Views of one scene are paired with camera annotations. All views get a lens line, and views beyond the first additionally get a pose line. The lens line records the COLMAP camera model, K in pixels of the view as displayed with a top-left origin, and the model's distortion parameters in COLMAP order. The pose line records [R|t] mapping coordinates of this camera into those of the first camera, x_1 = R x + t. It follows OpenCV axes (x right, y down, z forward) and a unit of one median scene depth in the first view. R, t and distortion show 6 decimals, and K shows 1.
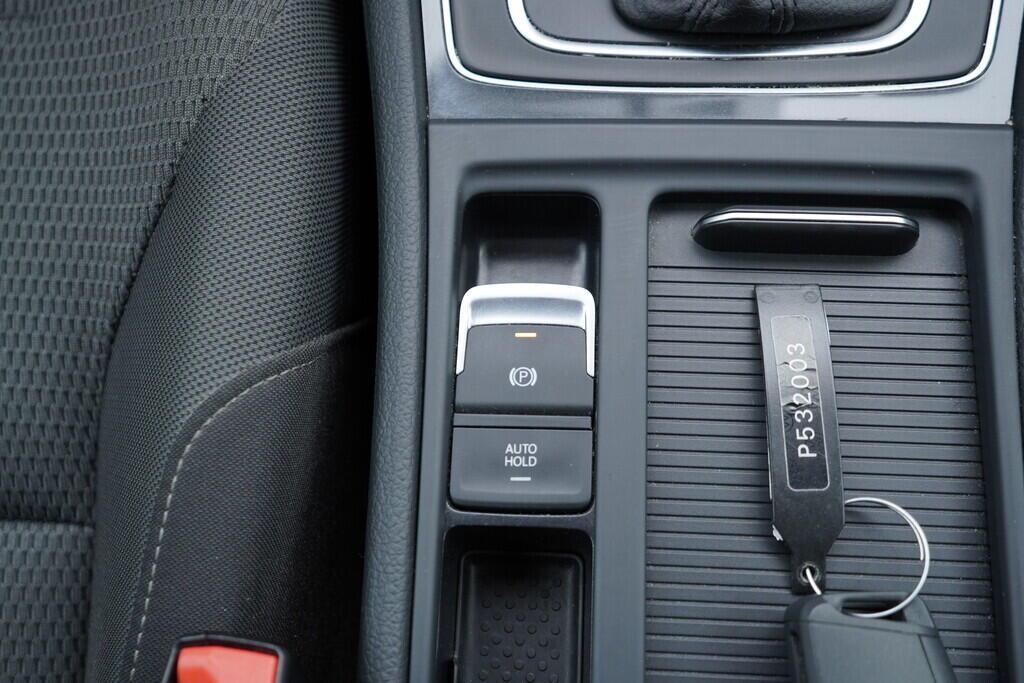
lens RADIAL K [[1043.3, 0, 507.5], [0, 1043.3, 341.4], [0, 0, 1]] dist [-0.003081, 0.016214]
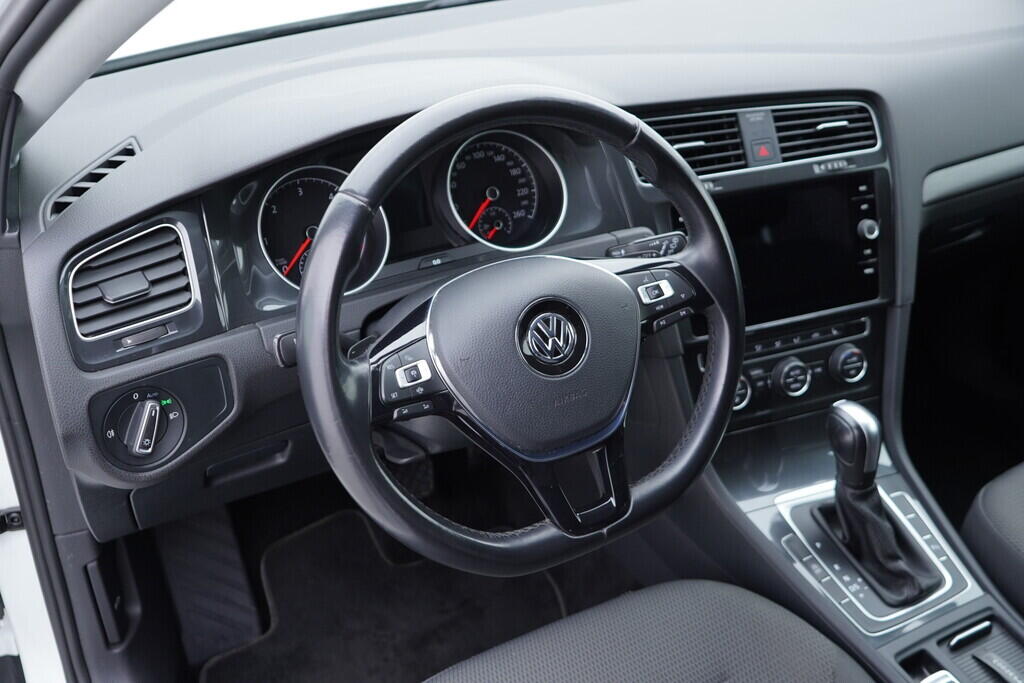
lens RADIAL K [[1043.3, 0, 507.5], [0, 1043.3, 341.4], [0, 0, 1]] dist [-0.003081, 0.016214]
pose [[0.856767, -0.223591, 0.464712, -2.612065], [0.468281, 0.714764, -0.519447, 0.299690], [-0.216015, 0.662661, 0.717089, -1.990767]]
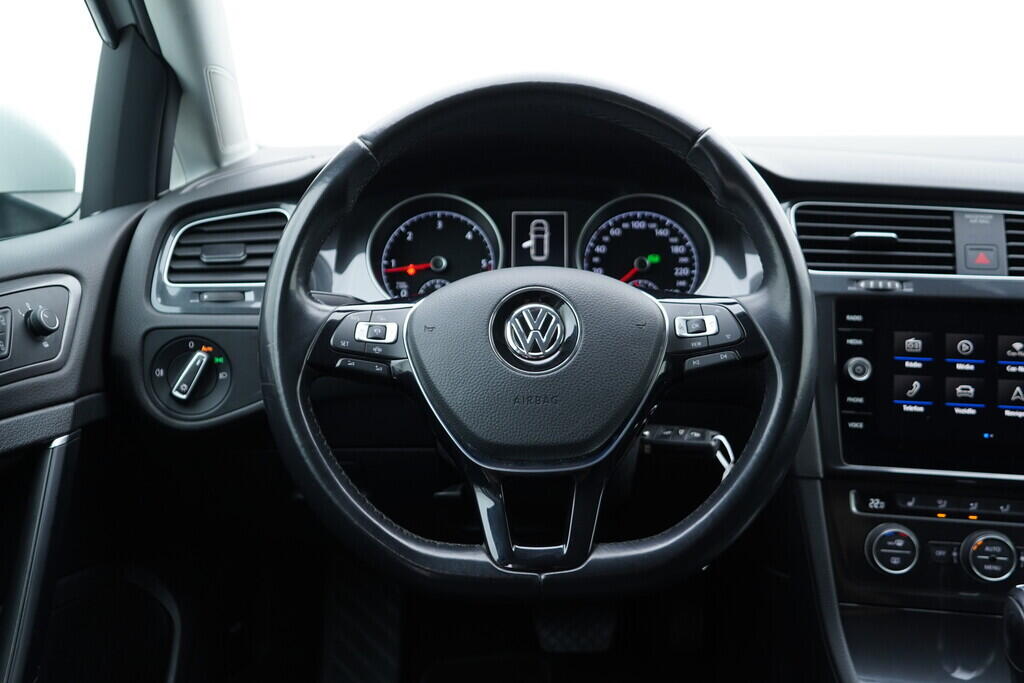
lens RADIAL K [[1043.3, 0, 507.5], [0, 1043.3, 341.4], [0, 0, 1]] dist [-0.003081, 0.016214]
pose [[0.998503, 0.047232, 0.027575, -1.296321], [-0.004740, 0.577017, -0.816719, 0.928679], [-0.054487, 0.815365, 0.576377, -1.386607]]
